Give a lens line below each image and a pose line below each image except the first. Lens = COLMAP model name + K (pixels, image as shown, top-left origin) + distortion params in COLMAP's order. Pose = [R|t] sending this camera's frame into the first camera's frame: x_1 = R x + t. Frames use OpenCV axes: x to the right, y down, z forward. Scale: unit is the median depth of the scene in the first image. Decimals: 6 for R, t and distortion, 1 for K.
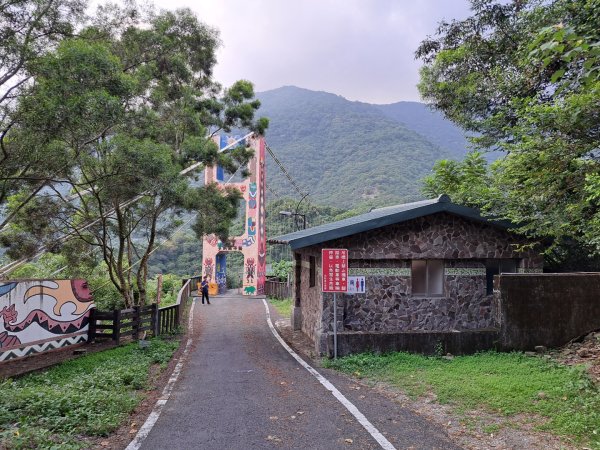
lens RADIAL K [[430.3, 0, 299.6], [0, 430.3, 228.5], [0, 0, 1]] dist [0.084890, -0.107914]
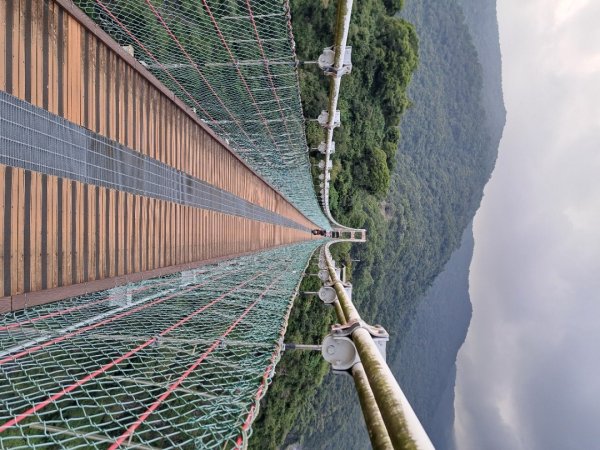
lens RADIAL K [[430.3, 0, 299.6], [0, 430.3, 228.5], [0, 0, 1]] dist [0.084890, -0.107914]
pose [[-0.002028, 0.977428, 0.211261, 0.017963], [-0.996051, -0.020725, 0.086325, 0.007000], [0.088755, -0.210252, 0.973610, 0.130191]]
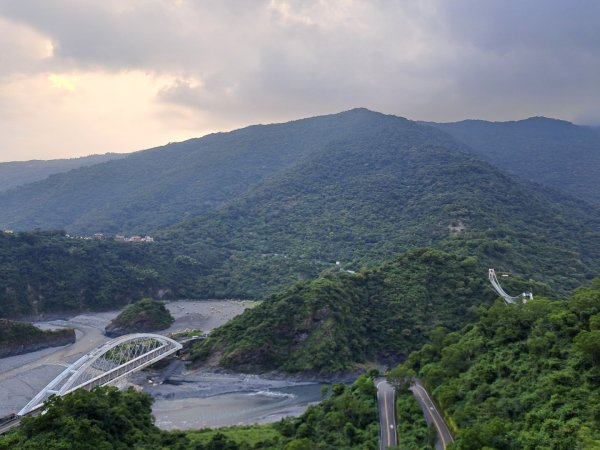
lens RADIAL K [[433.5, 0, 296.5], [0, 433.5, 227.3], [0, 0, 1]] dist [0.103724, -0.152608]
pose [[0.993034, 0.022460, -0.115664, -0.099681], [-0.023586, 0.999687, -0.008380, -0.037208], [0.115439, 0.011049, 0.993253, -0.212152]]
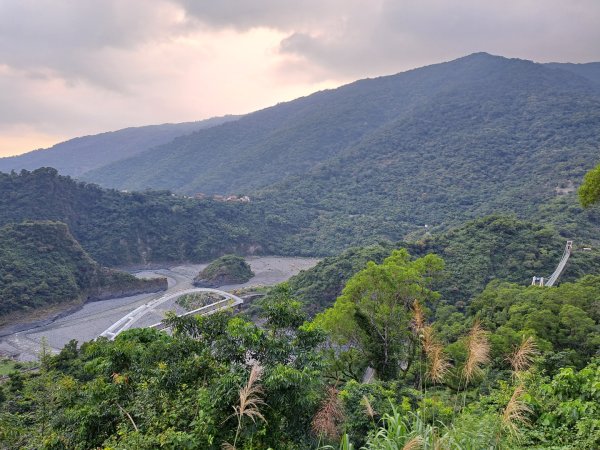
lens RADIAL K [[430.3, 0, 299.6], [0, 430.3, 228.5], [0, 0, 1]] dist [0.084890, -0.107914]
pose [[0.930007, 0.062145, -0.362251, -0.036889], [-0.027082, 0.994509, 0.101082, -0.048063], [0.366544, -0.084196, 0.926583, -0.198988]]
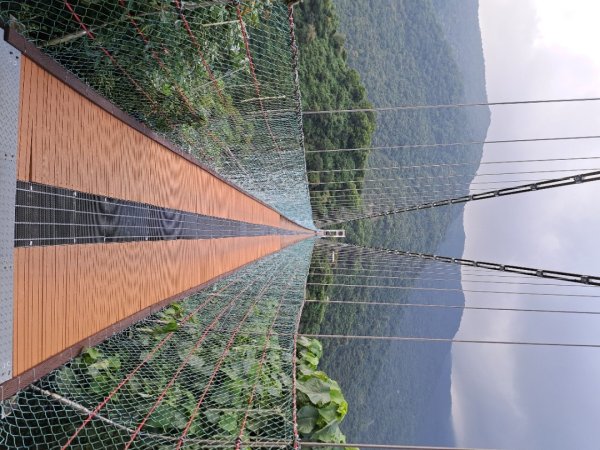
lens RADIAL K [[428.1, 0, 300.0], [0, 428.1, 225.0], [0, 0, 1]] dist [0.096359, -0.140715]
pose [[0.021311, 0.977846, 0.208236, -0.005502], [-0.996603, 0.004206, 0.082245, 0.002983], [0.079548, -0.209281, 0.974615, 0.032488]]
